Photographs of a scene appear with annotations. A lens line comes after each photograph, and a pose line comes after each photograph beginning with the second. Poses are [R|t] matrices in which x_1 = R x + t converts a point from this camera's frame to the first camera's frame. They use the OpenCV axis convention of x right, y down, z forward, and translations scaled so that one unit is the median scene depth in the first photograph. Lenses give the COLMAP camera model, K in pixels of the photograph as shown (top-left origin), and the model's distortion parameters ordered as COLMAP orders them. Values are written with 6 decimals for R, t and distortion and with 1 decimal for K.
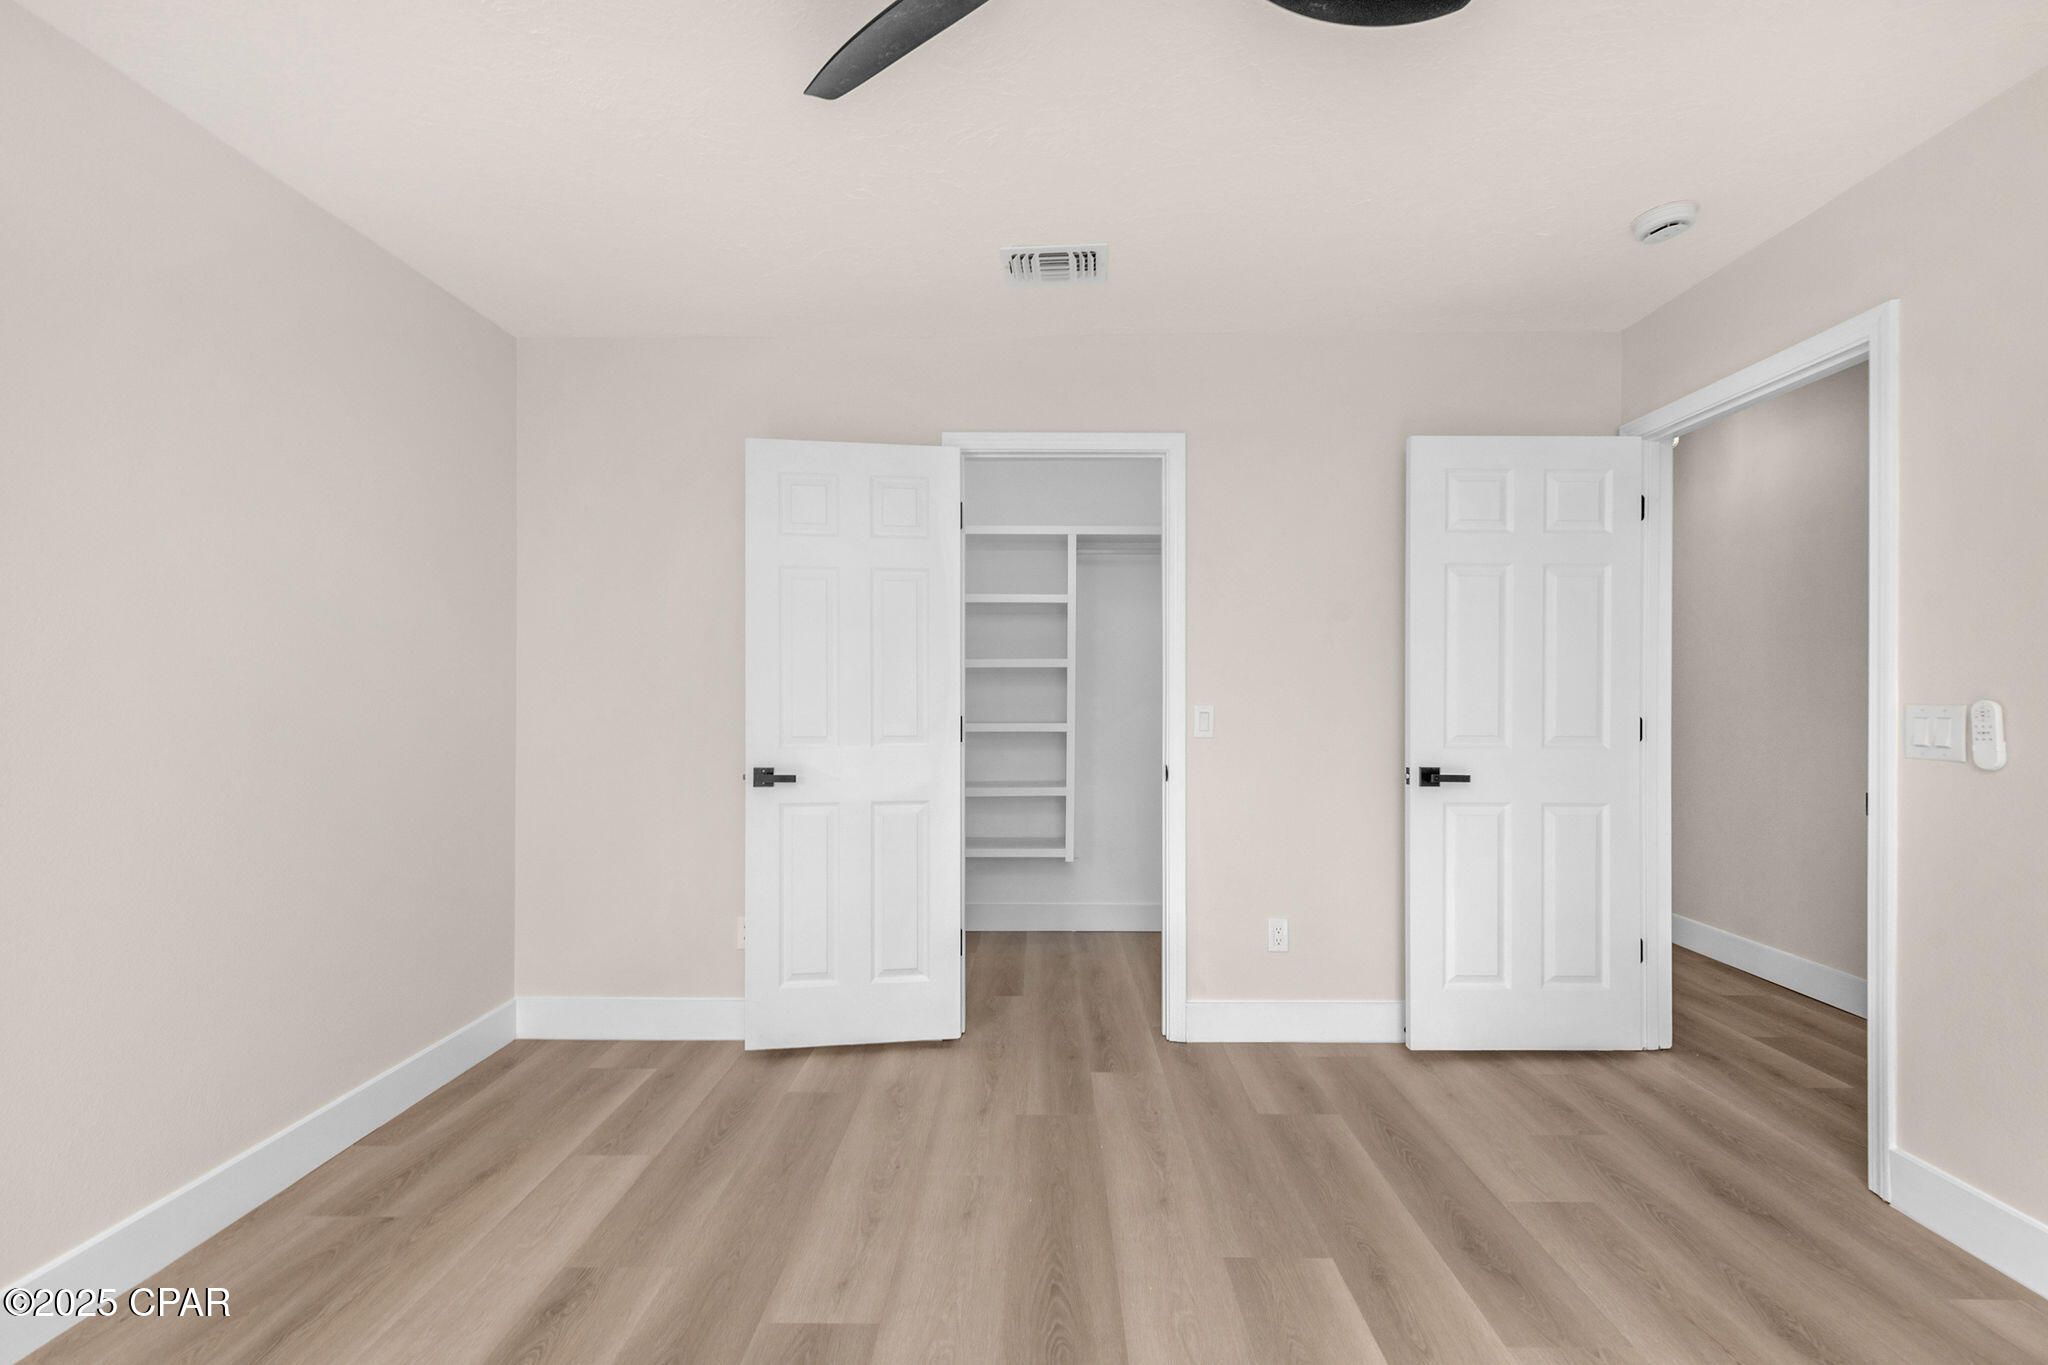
lens RADIAL K [[827.1, 0, 1045.7], [0, 827.1, 697.6], [0, 0, 1]] dist [0.005418, -0.000160]
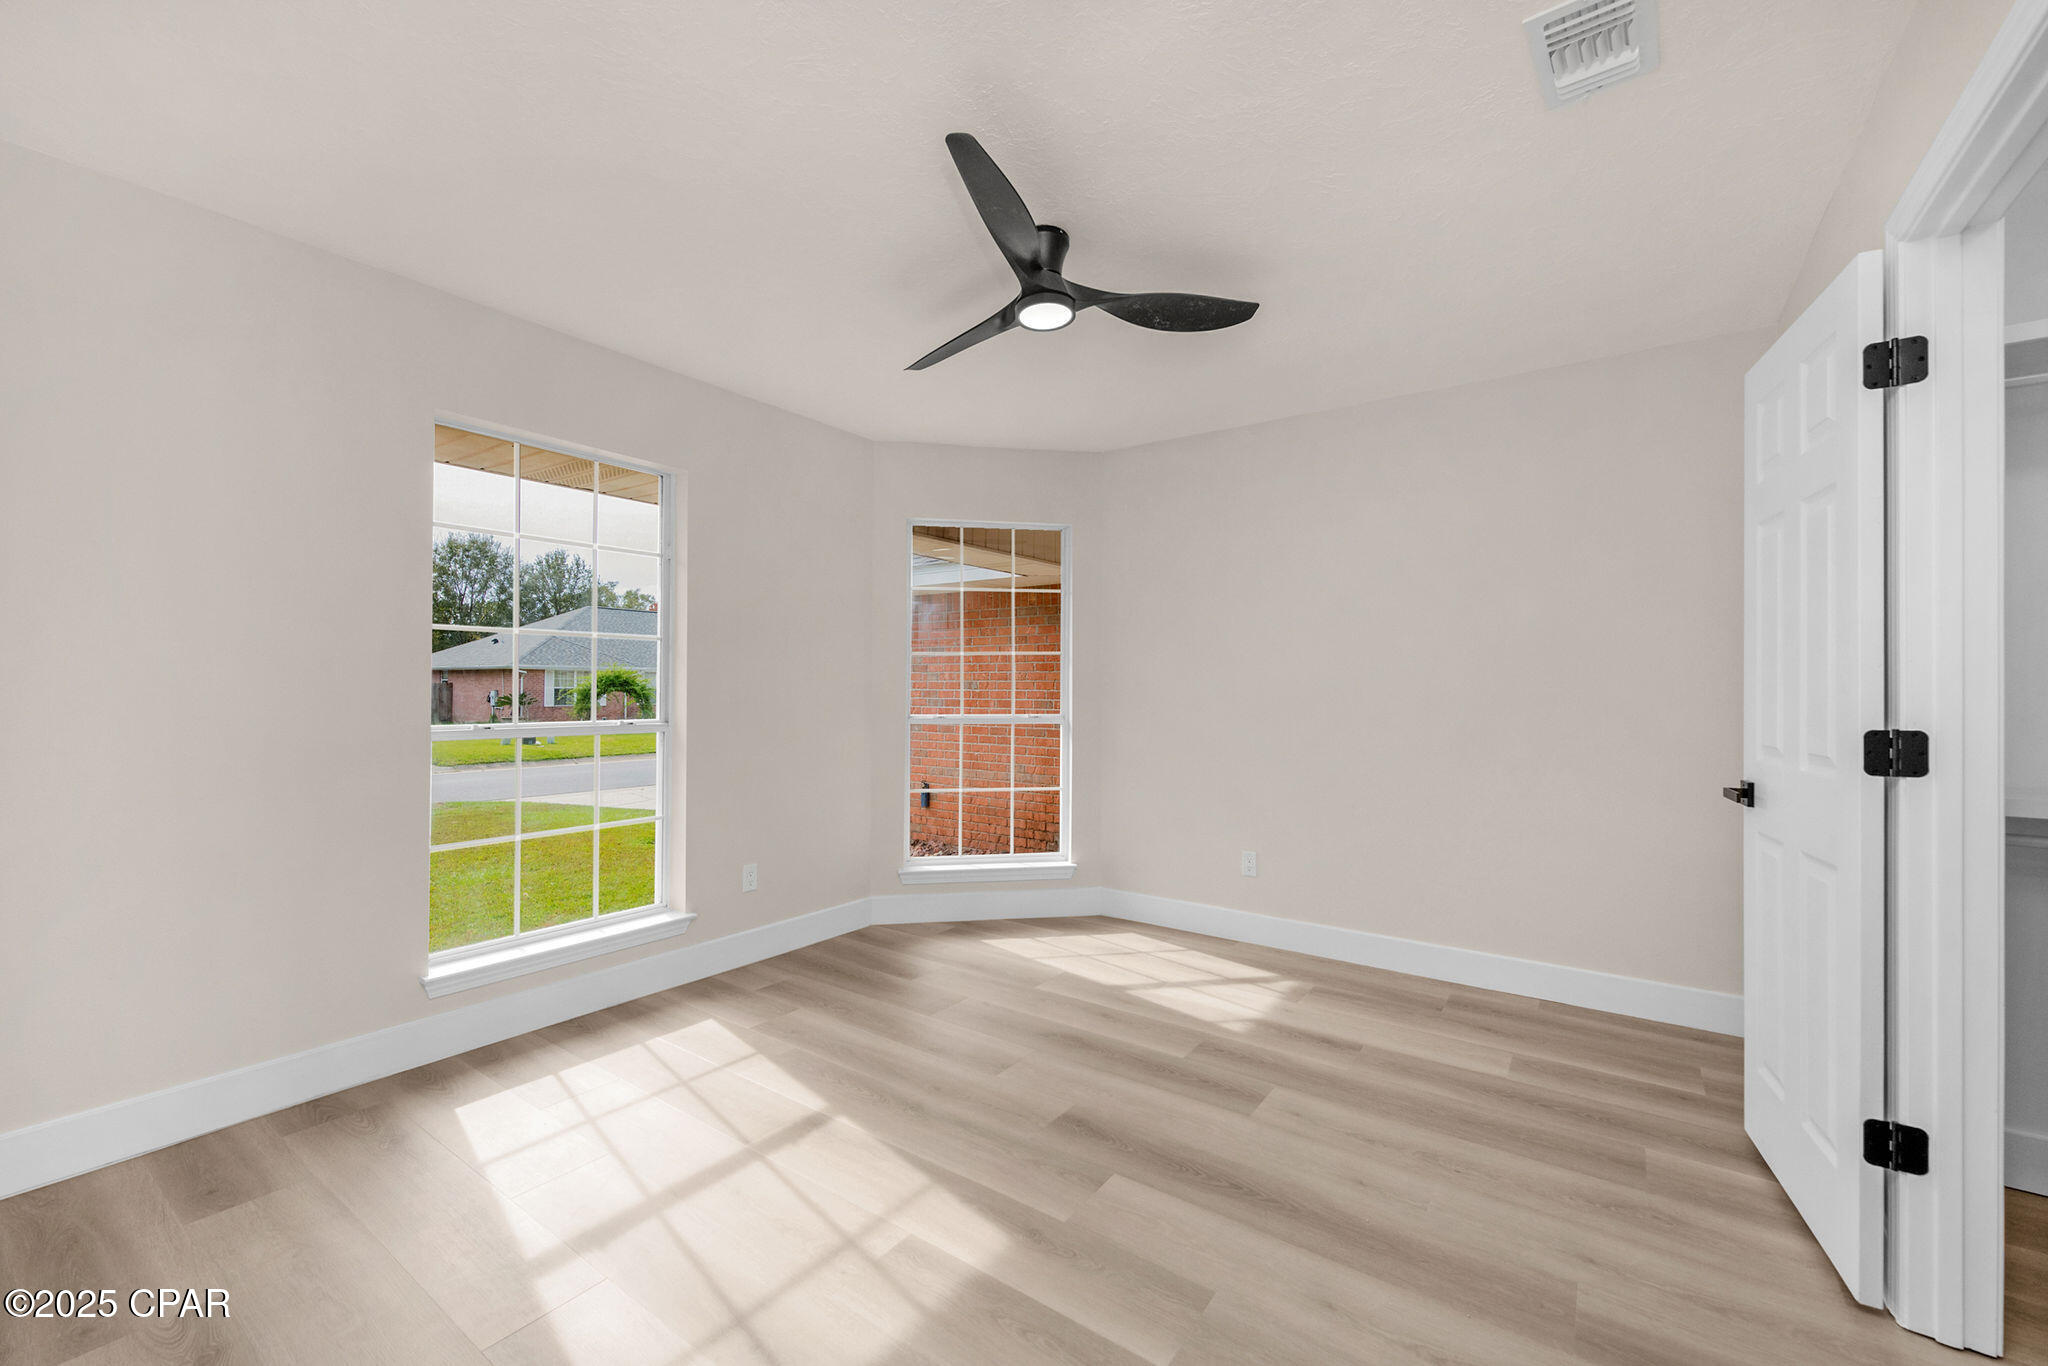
lens RADIAL K [[830.4, 0, 1011.9], [0, 830.4, 679.6], [0, 0, 1]] dist [0.001701, -0.000130]
pose [[-0.596955, -0.008128, -0.802234, 0.760585], [-0.005713, 0.999966, -0.005880, -0.012918], [0.802254, 0.001073, -0.596981, 0.935126]]
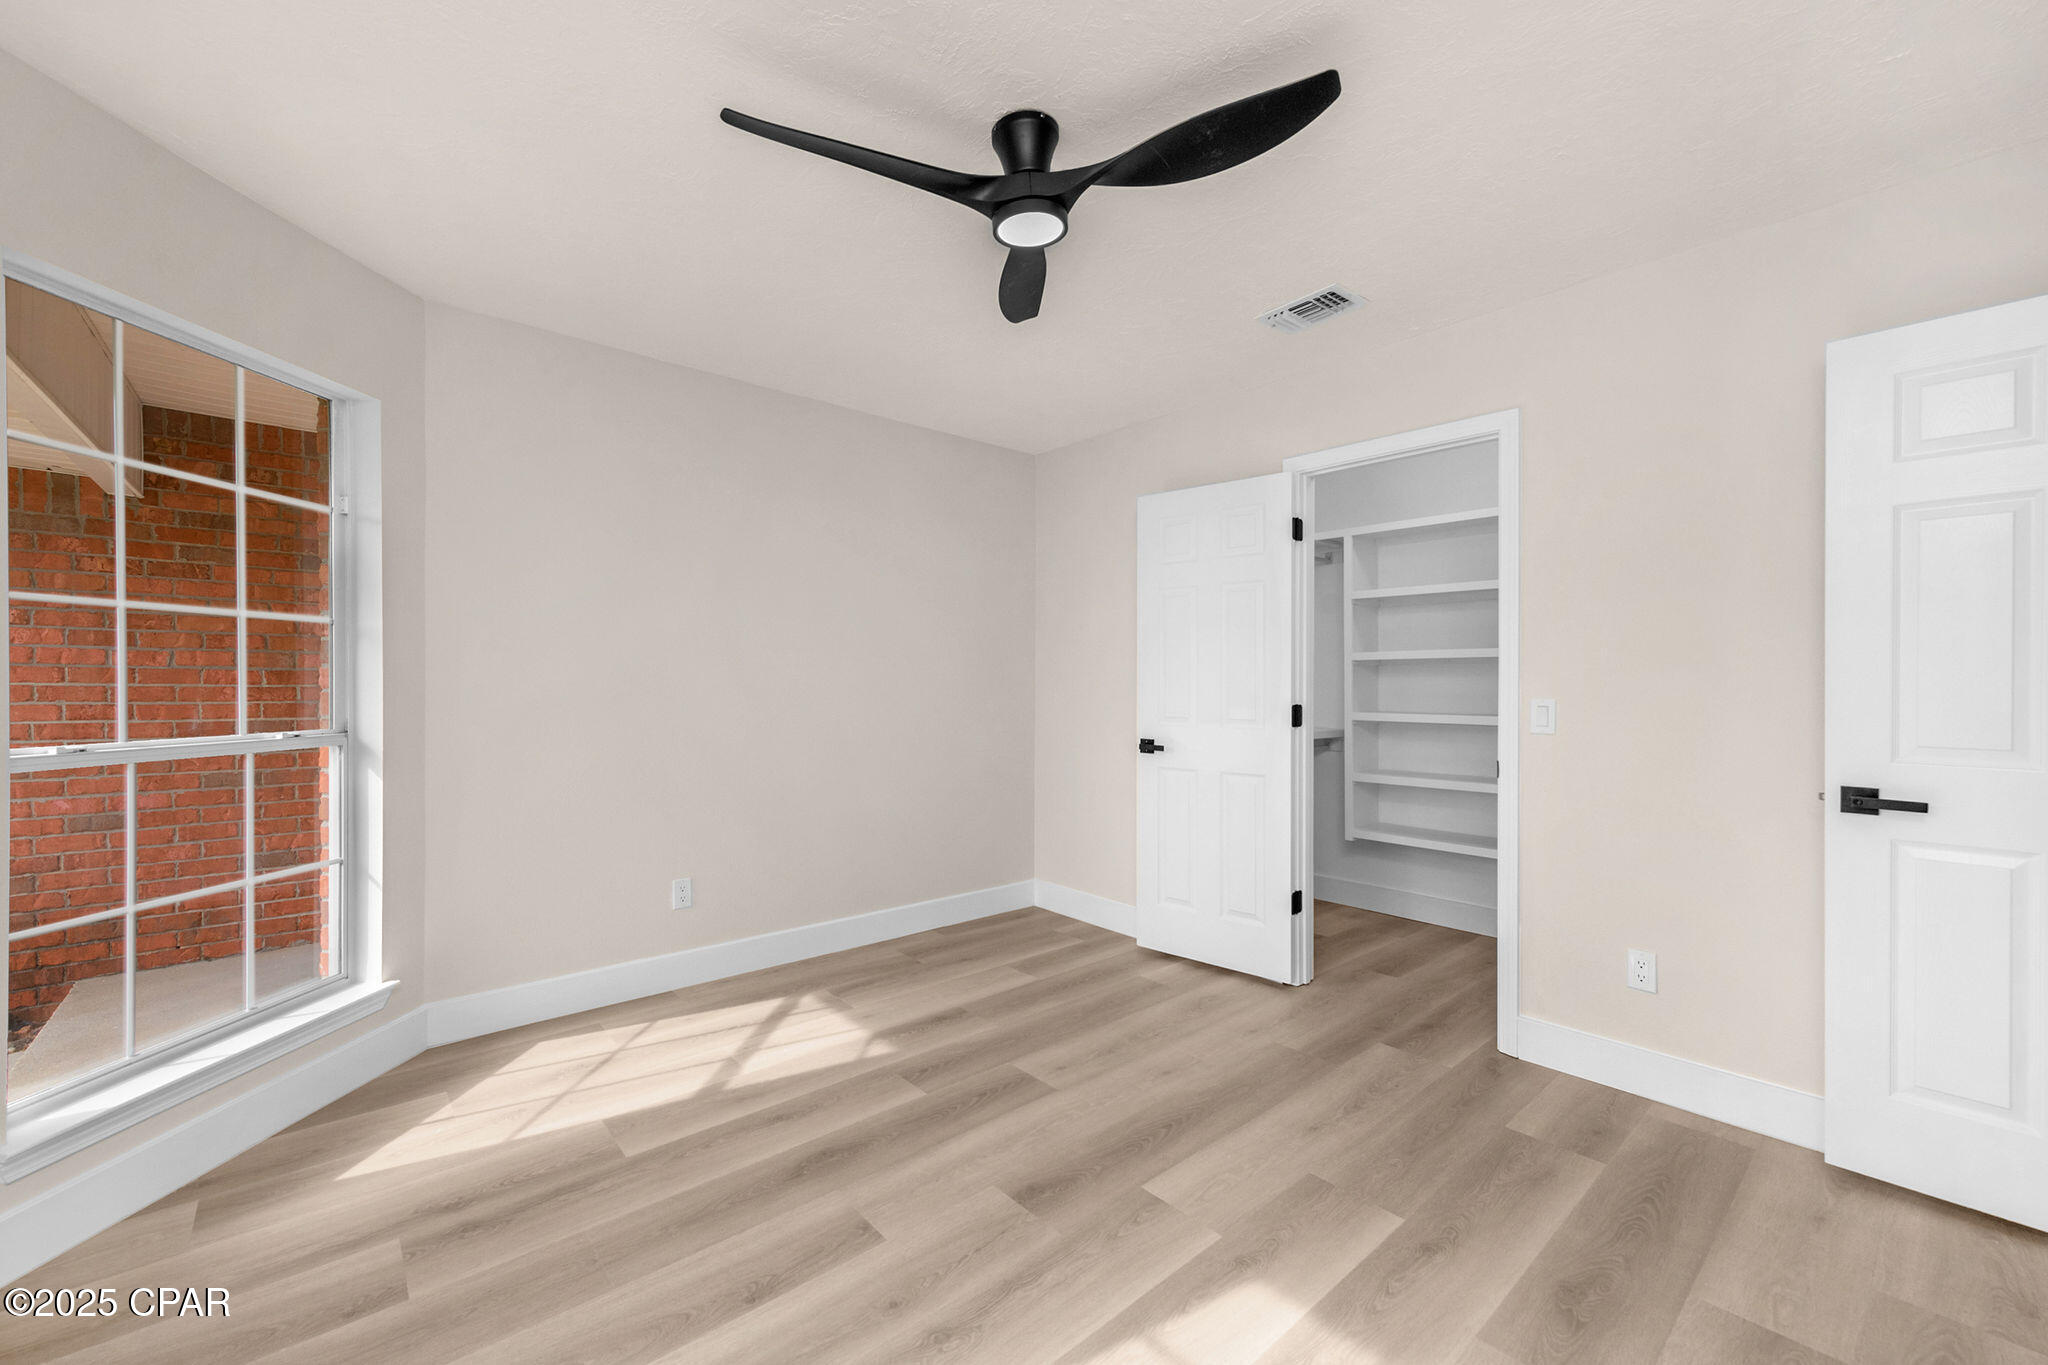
lens RADIAL K [[830.4, 0, 1011.9], [0, 830.4, 679.1], [0, 0, 1]] dist [0.001701, -0.000130]
pose [[0.651929, -0.001426, -0.758279, 0.559160], [-0.004228, 0.999976, -0.005516, -0.004911], [0.758269, 0.006802, 0.651907, -0.053005]]
